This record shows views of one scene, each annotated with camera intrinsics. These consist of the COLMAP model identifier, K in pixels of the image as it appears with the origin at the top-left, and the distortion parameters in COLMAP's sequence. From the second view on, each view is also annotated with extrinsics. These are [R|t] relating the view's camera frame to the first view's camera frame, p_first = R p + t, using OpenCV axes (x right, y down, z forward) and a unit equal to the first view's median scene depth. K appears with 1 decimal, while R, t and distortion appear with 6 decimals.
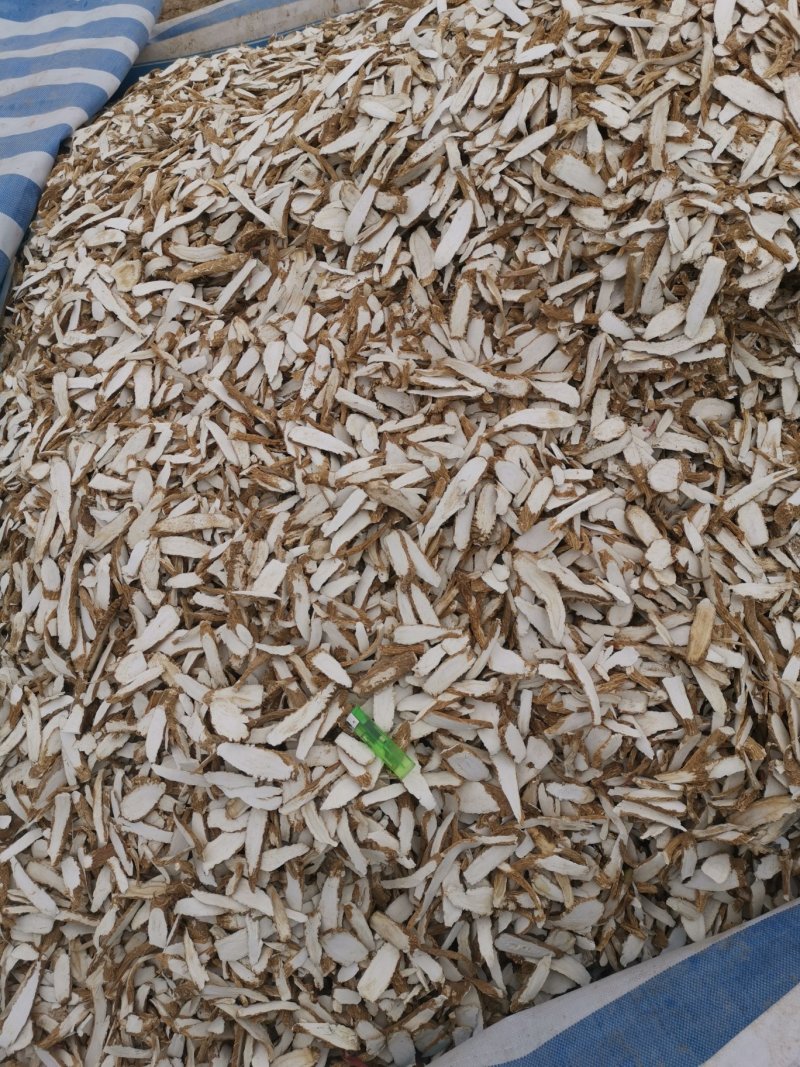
lens RADIAL K [[818.2, 0, 413.7], [0, 818.2, 534.0], [0, 0, 1]] dist [0.080016, -0.082966]
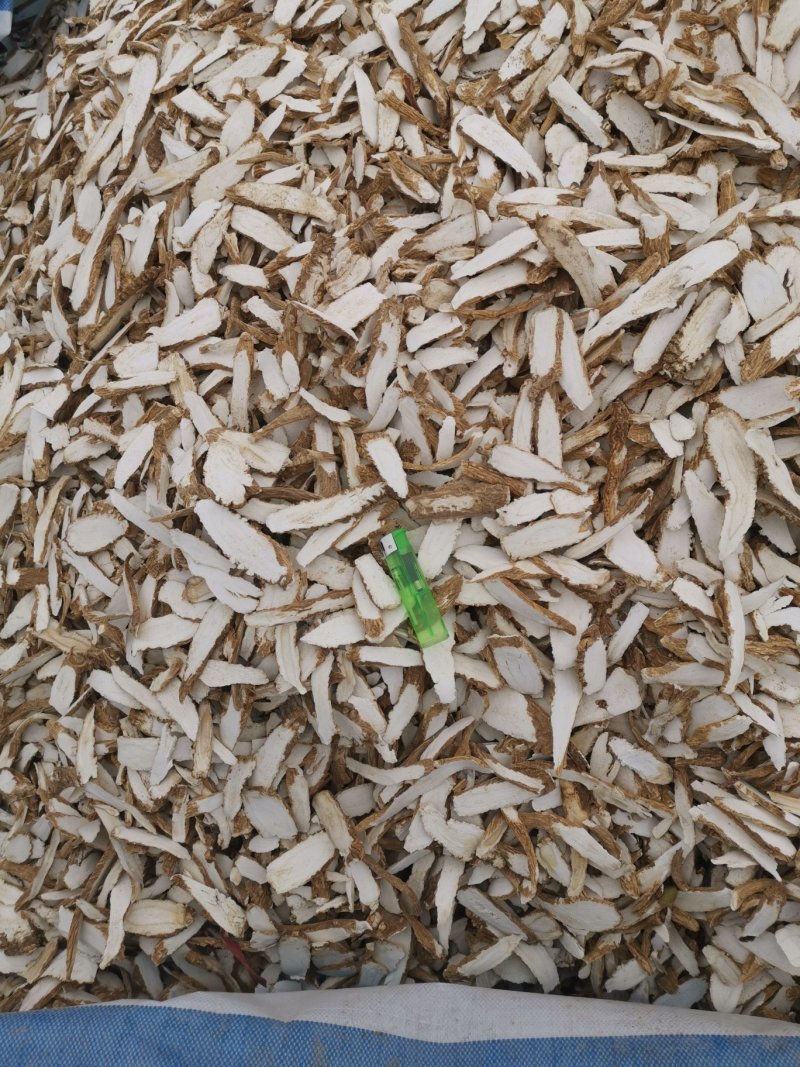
lens RADIAL K [[818.2, 0, 413.7], [0, 818.2, 534.0], [0, 0, 1]] dist [0.080016, -0.082966]
pose [[0.918203, 0.388477, -0.077391, -0.005080], [-0.370749, 0.911638, 0.177375, 0.085763], [0.139458, -0.134173, 0.981096, 0.315268]]
